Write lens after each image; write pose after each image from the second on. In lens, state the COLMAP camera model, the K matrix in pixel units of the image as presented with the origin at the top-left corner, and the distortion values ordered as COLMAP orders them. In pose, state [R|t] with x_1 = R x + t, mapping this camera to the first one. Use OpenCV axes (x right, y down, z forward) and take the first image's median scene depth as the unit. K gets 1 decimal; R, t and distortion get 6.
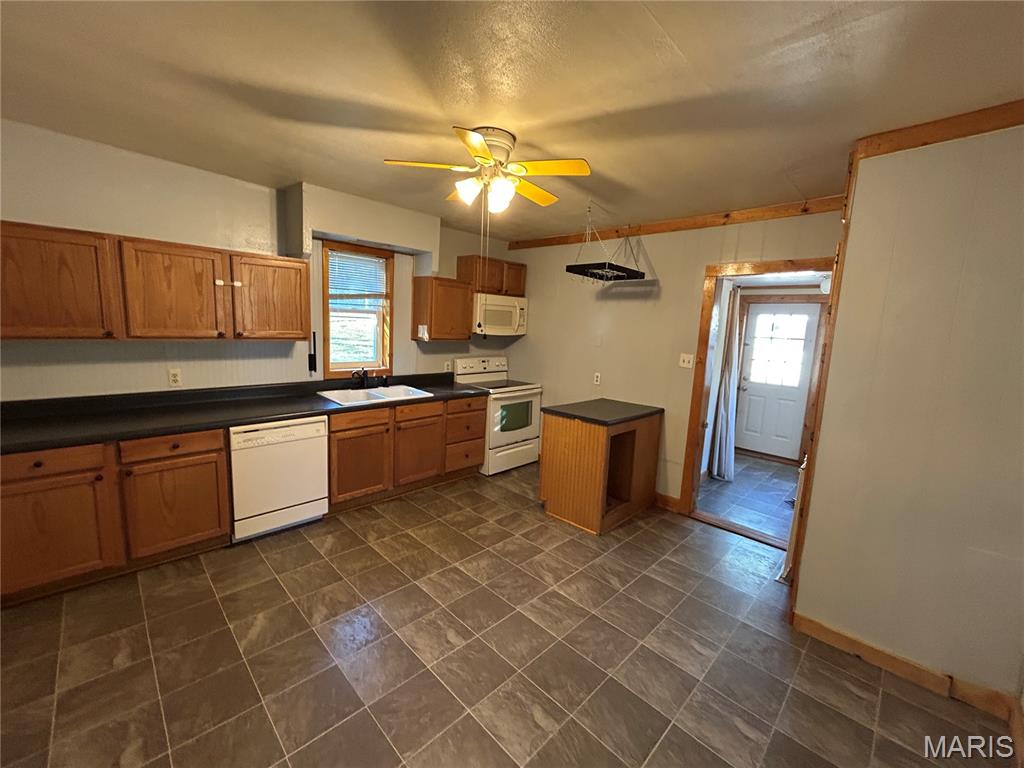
lens RADIAL K [[417.1, 0, 513.5], [0, 417.1, 386.2], [0, 0, 1]] dist [0.002958, 0.000170]
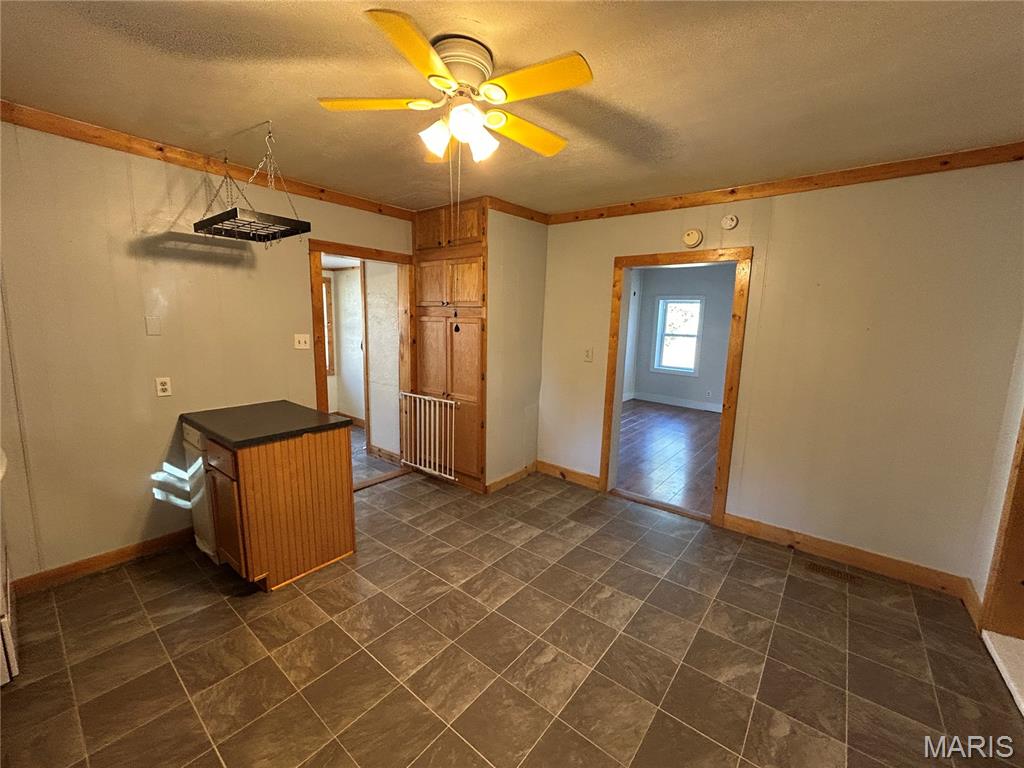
lens RADIAL K [[417.1, 0, 514.2], [0, 417.1, 382.8], [0, 0, 1]] dist [0.002958, 0.000170]
pose [[-0.105065, -0.197105, 0.974737, -0.729451], [0.113754, 0.971346, 0.208680, -0.149422], [-0.987938, 0.132805, -0.079633, 0.846348]]
